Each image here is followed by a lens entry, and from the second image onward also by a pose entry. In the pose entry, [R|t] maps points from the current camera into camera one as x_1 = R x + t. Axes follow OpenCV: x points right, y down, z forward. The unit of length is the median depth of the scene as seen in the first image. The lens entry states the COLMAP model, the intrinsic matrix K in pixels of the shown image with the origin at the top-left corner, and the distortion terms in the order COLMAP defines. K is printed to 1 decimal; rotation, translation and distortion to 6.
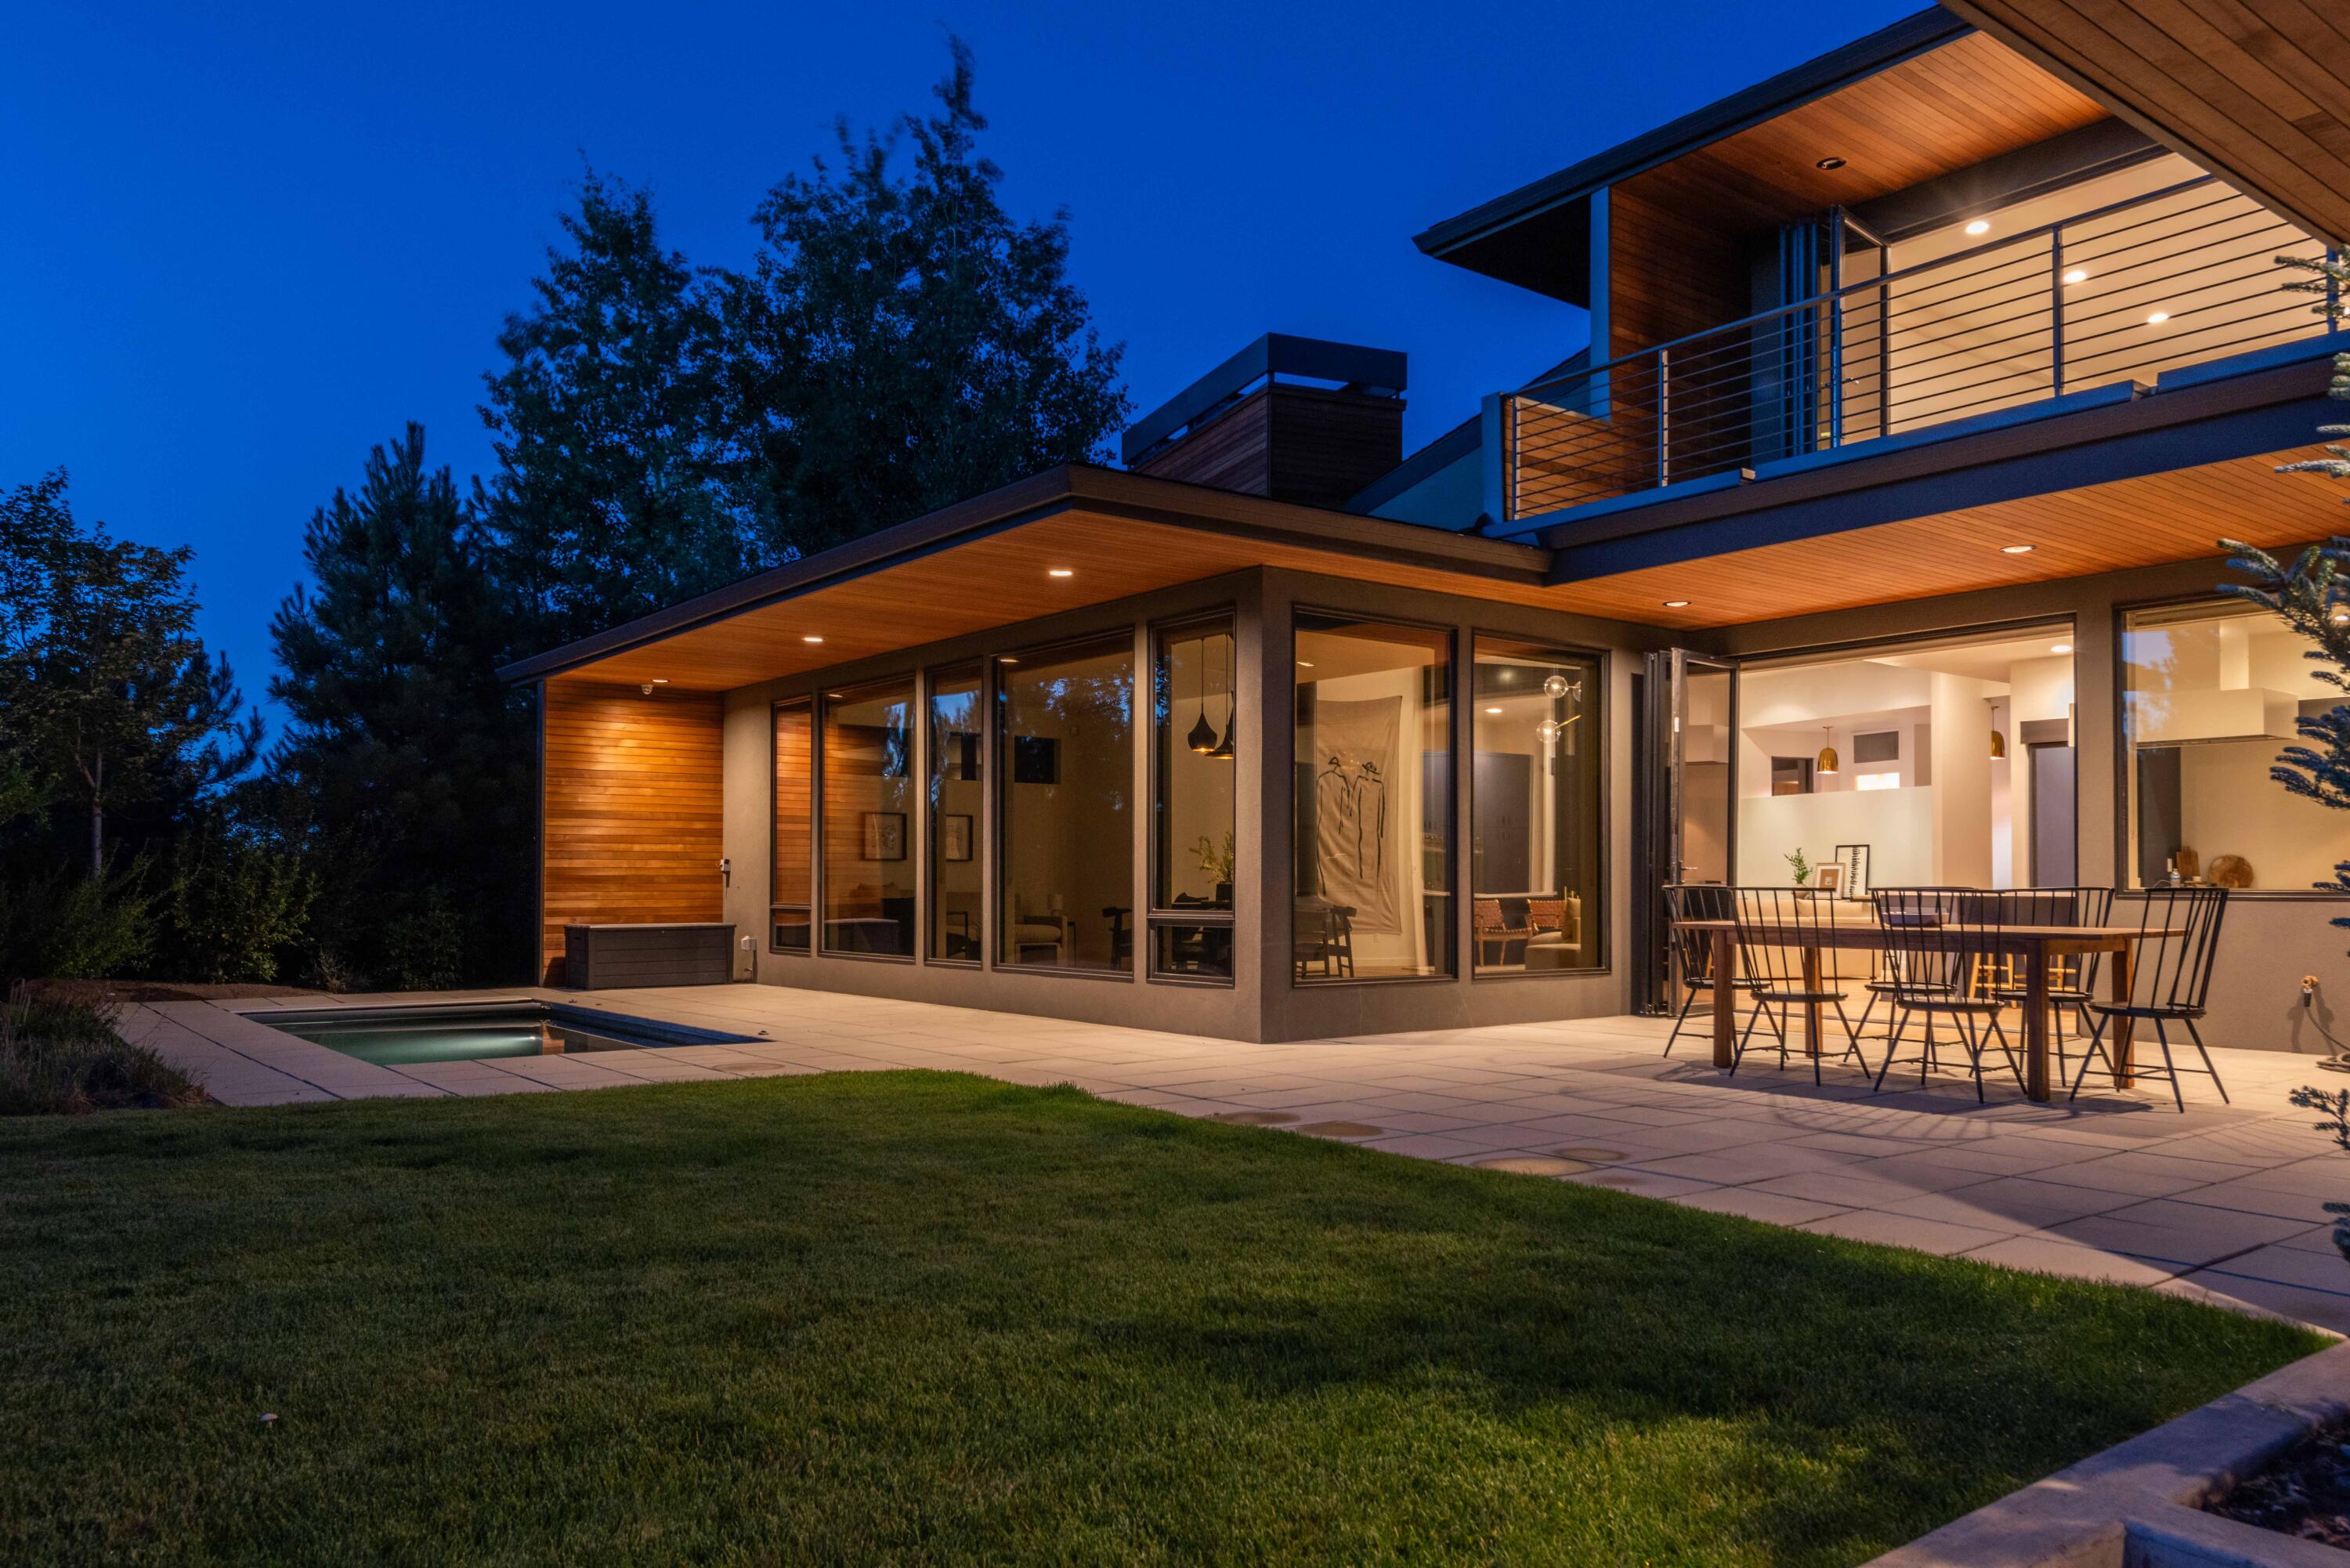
lens RADIAL K [[1648.5, 0, 1176.9], [0, 1648.5, 921.8], [0, 0, 1]] dist [-0.000468, 0.000027]
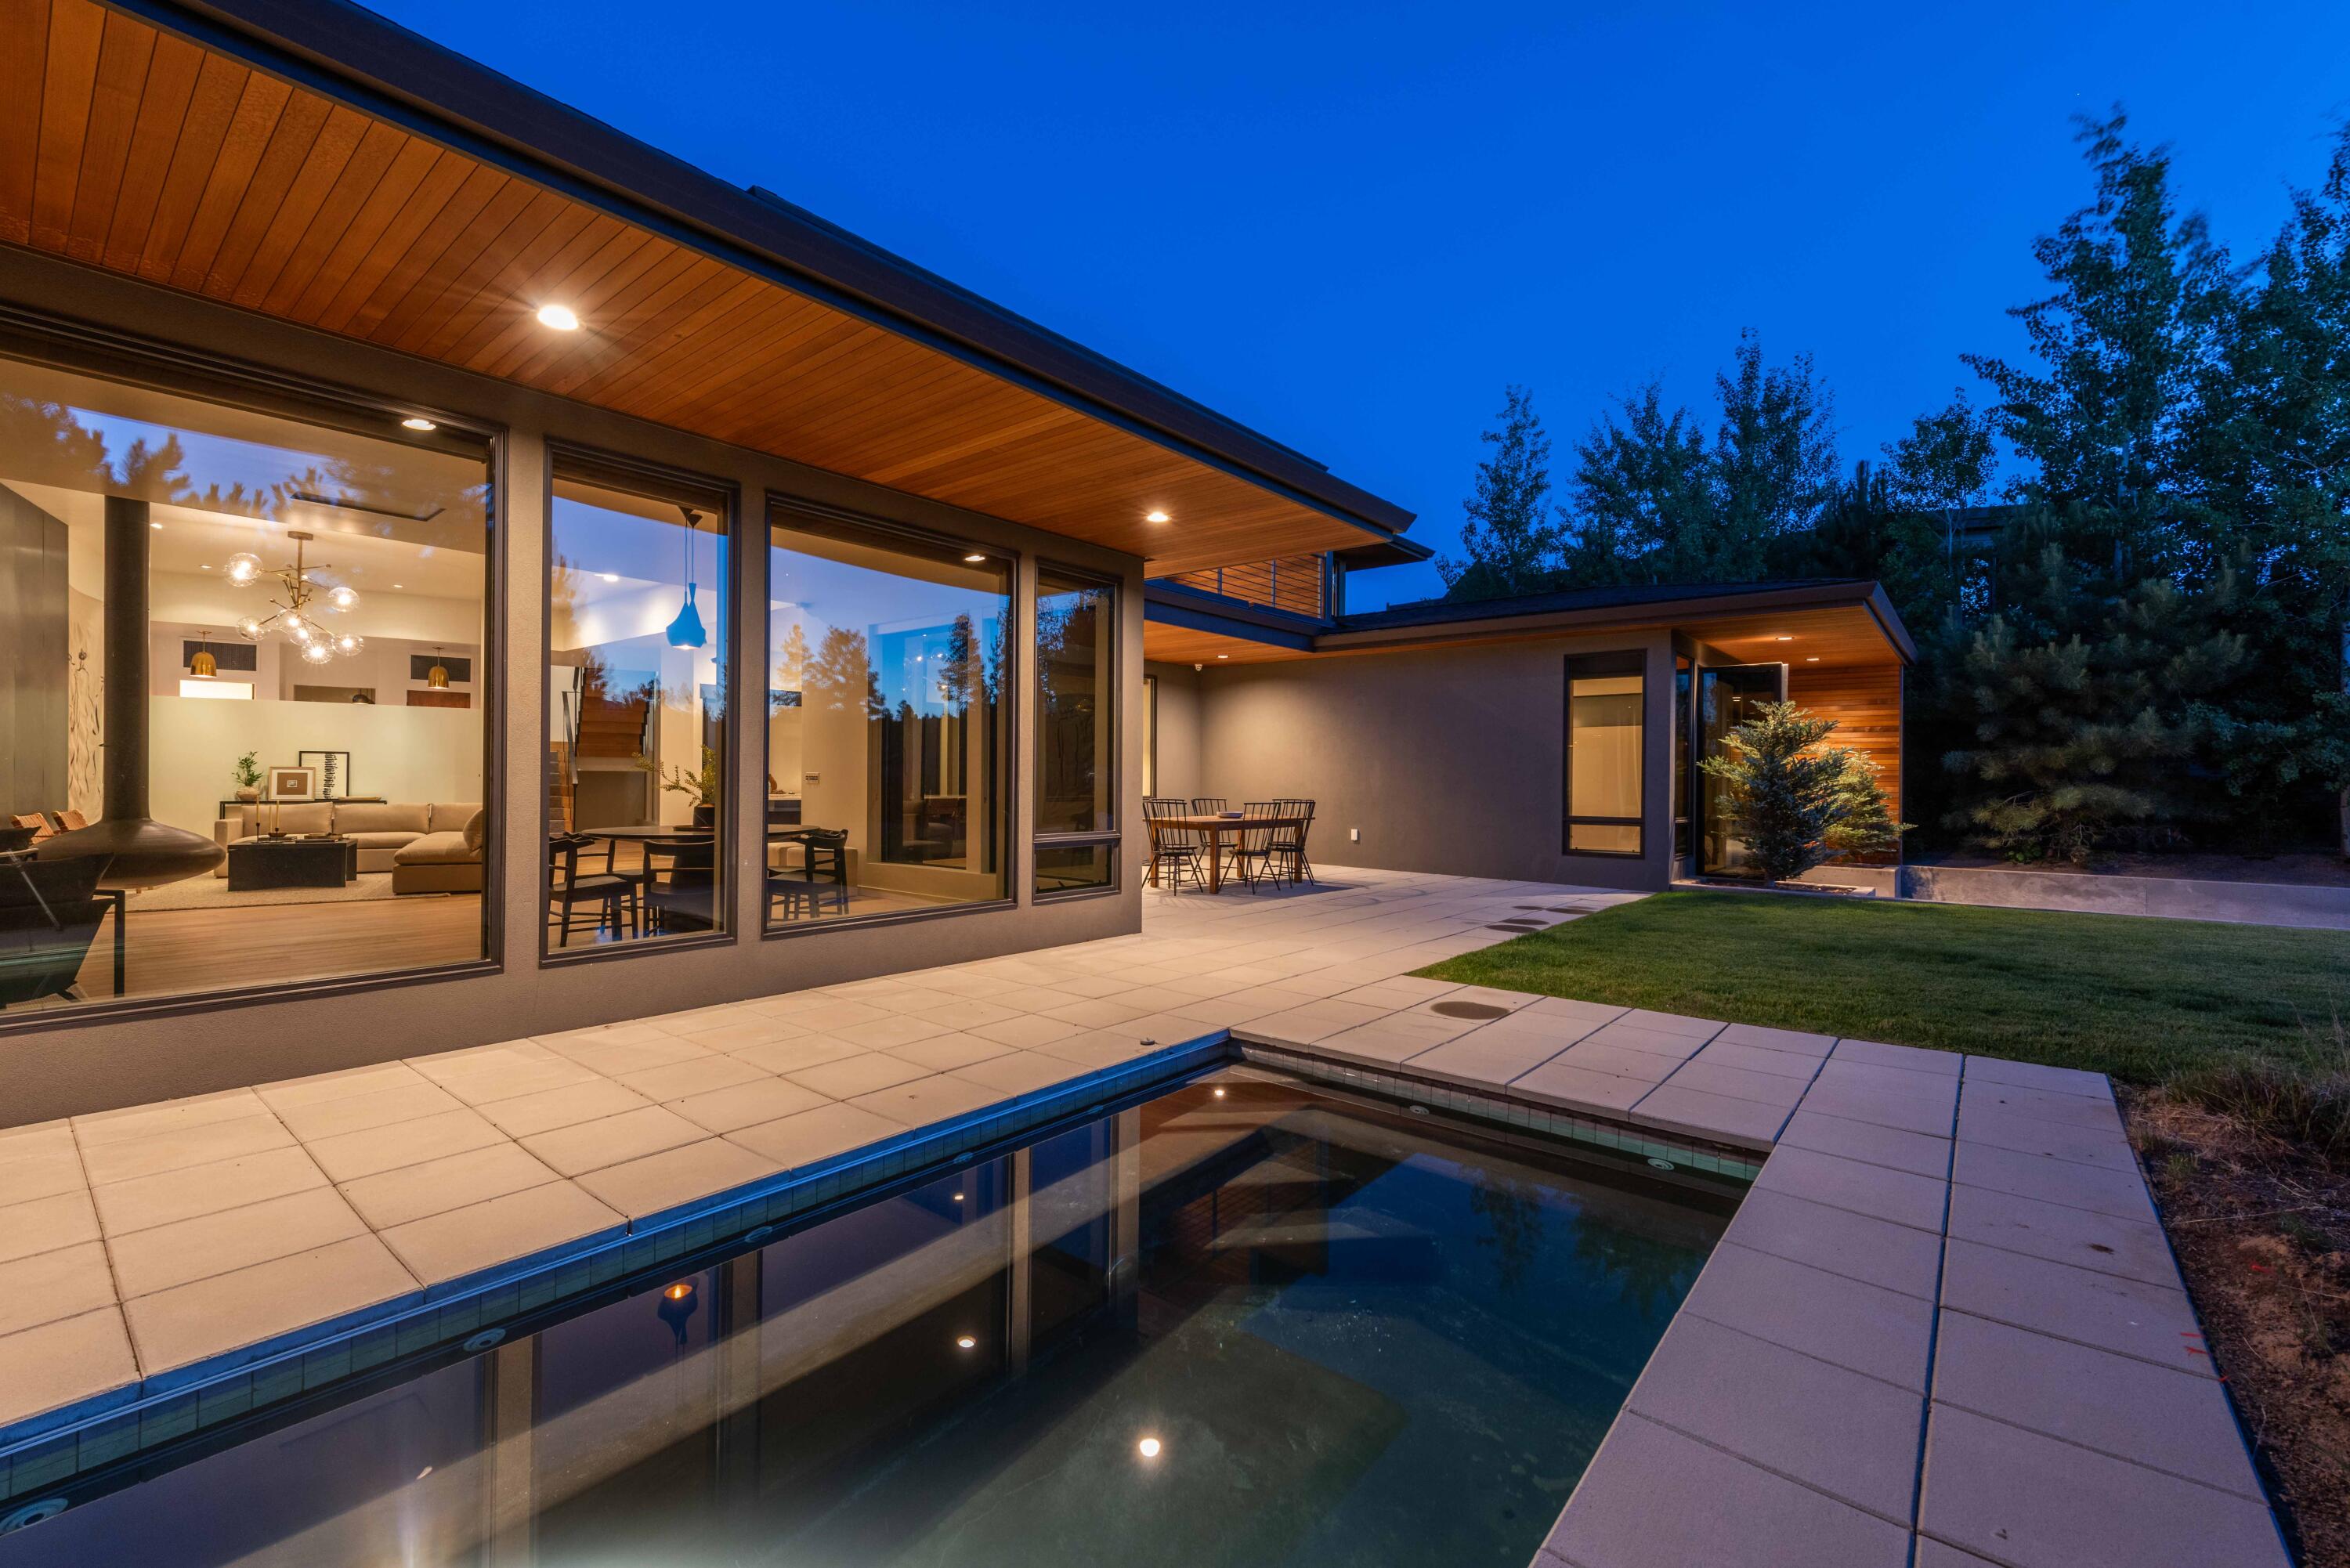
lens RADIAL K [[988.1, 0, 1175.0], [0, 988.1, 784.0], [0, 0, 1]] dist [0.008535, 0.000116]
pose [[-0.220237, -0.006265, 0.975426, -0.442016], [0.011459, 0.999894, 0.009009, -0.029614], [-0.975379, 0.013161, -0.220142, 0.713306]]
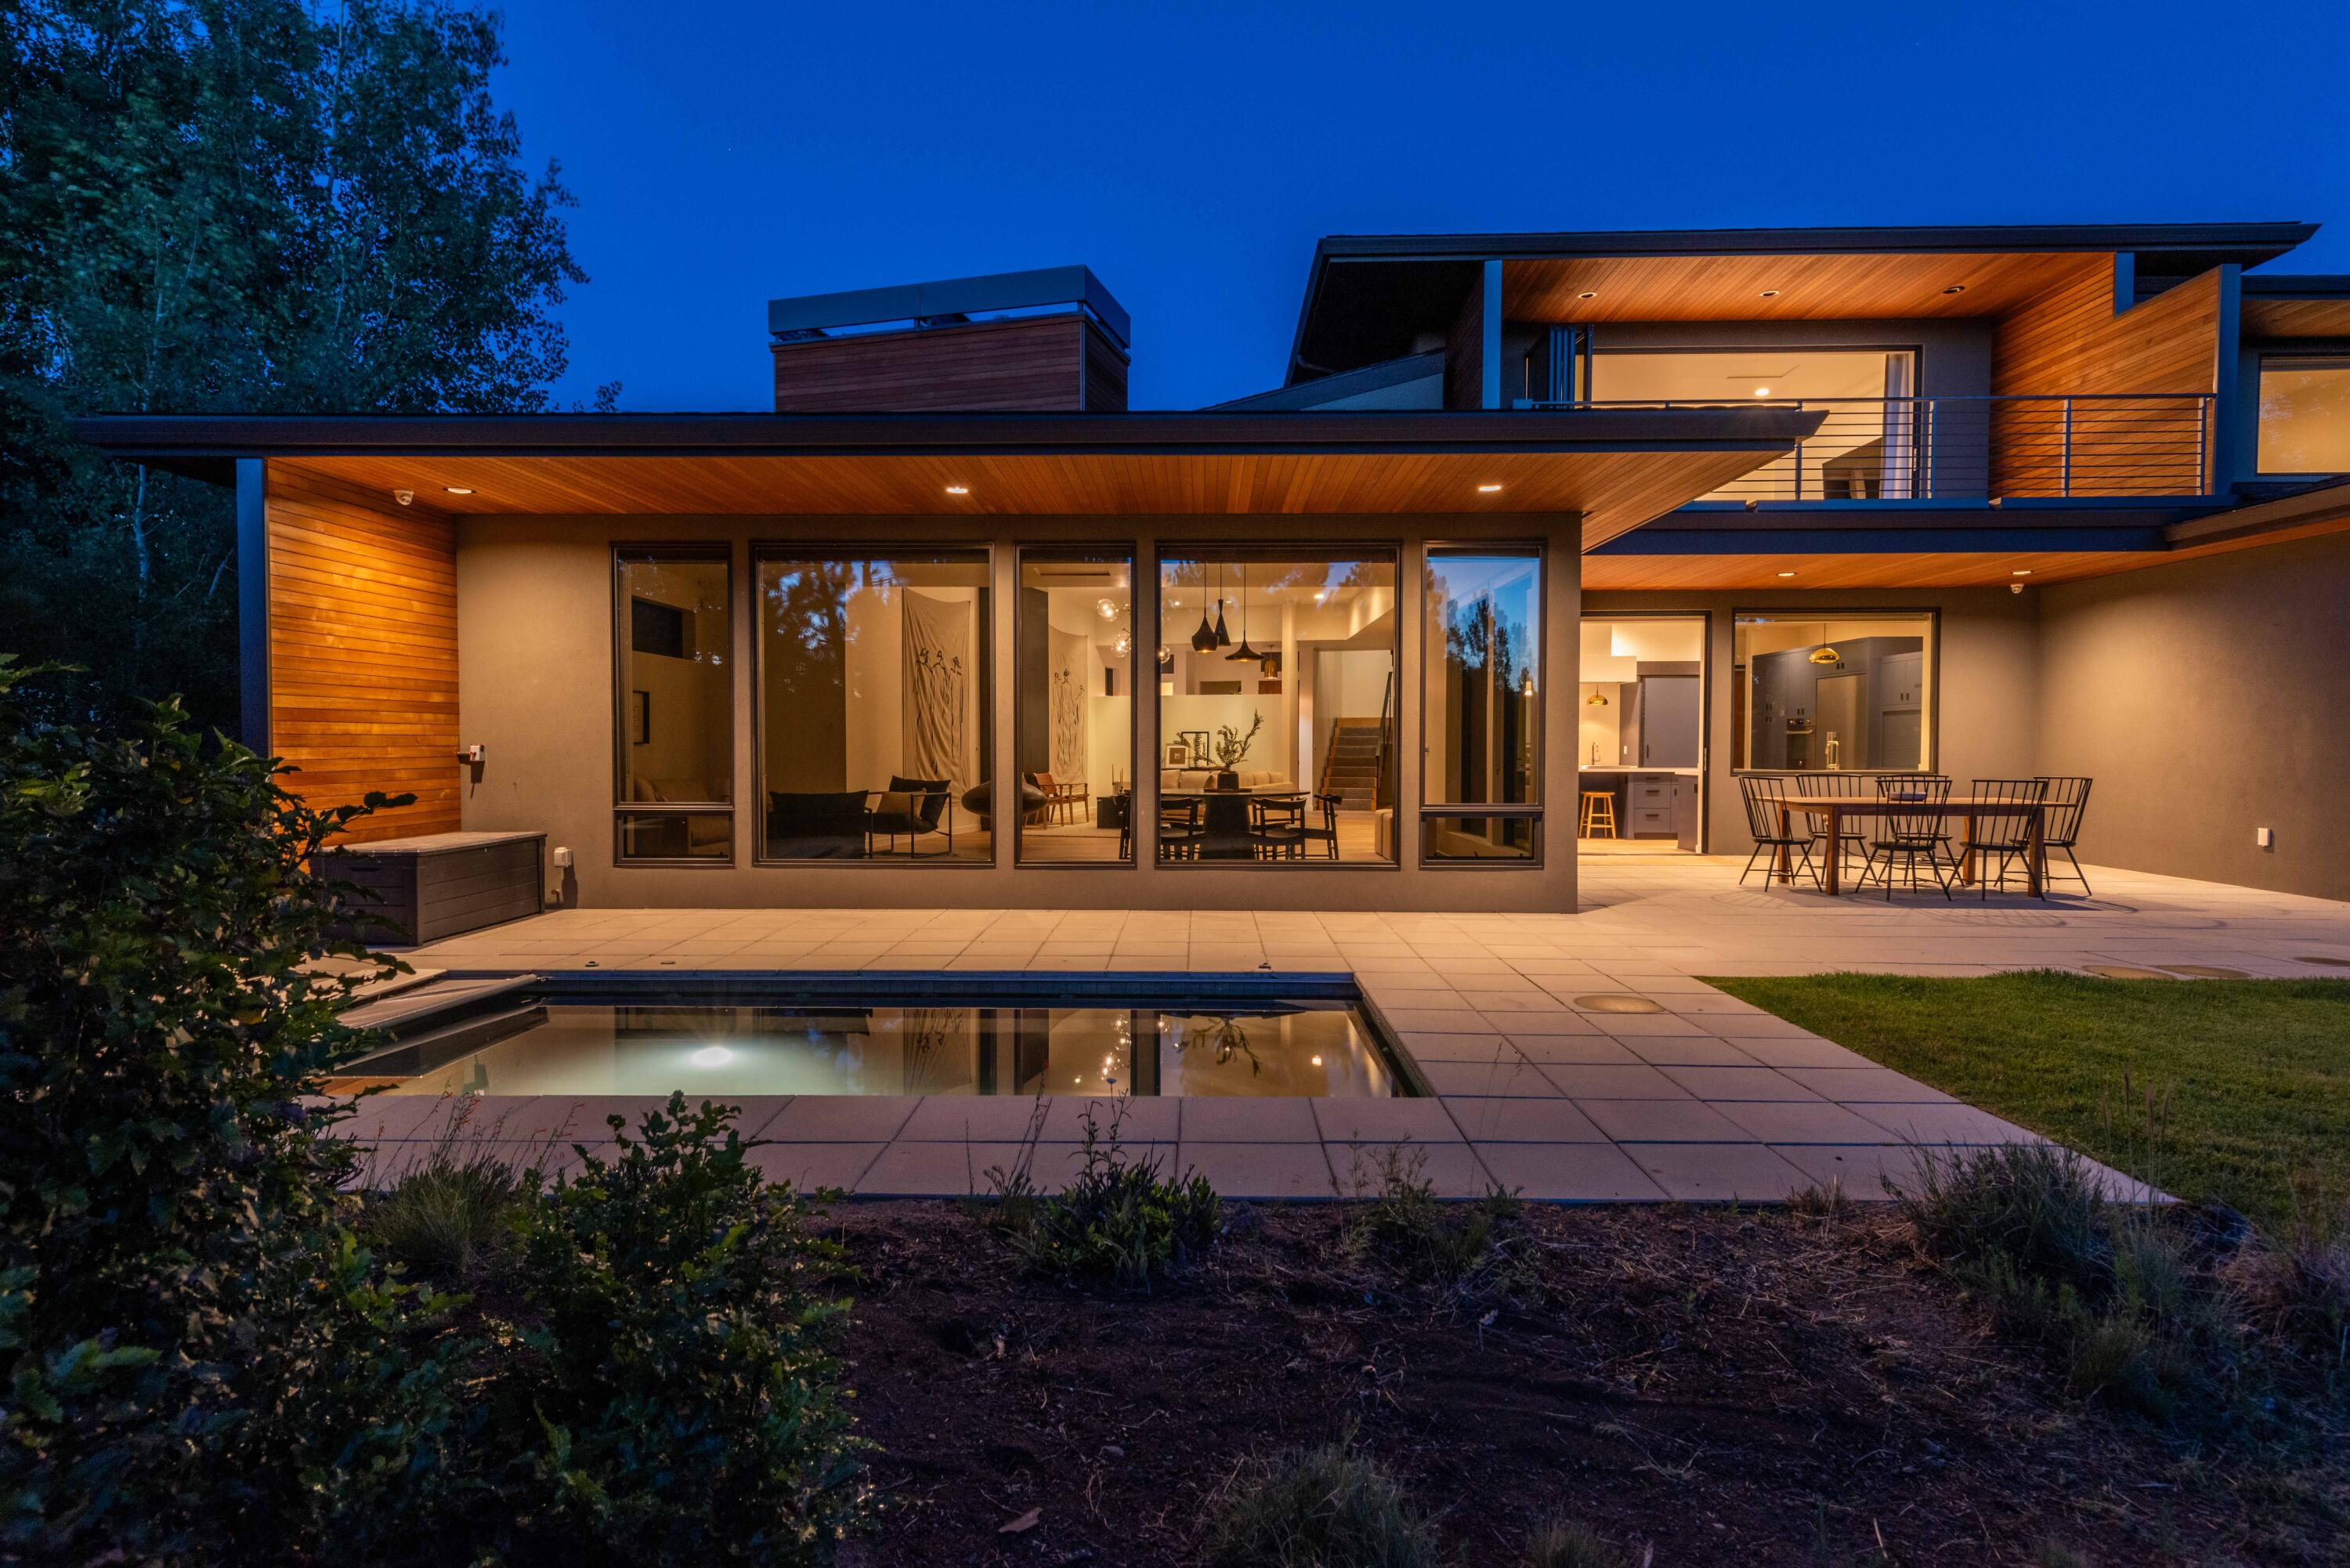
lens RADIAL K [[1195.4, 0, 1175.0], [0, 1195.4, 784.0], [0, 0, 1]] dist [0.003546, 0.000546]
pose [[0.628333, -0.023968, 0.777575, -0.504140], [0.016737, 0.999710, 0.017291, -0.024973], [-0.777765, 0.002150, 0.628552, 0.429767]]
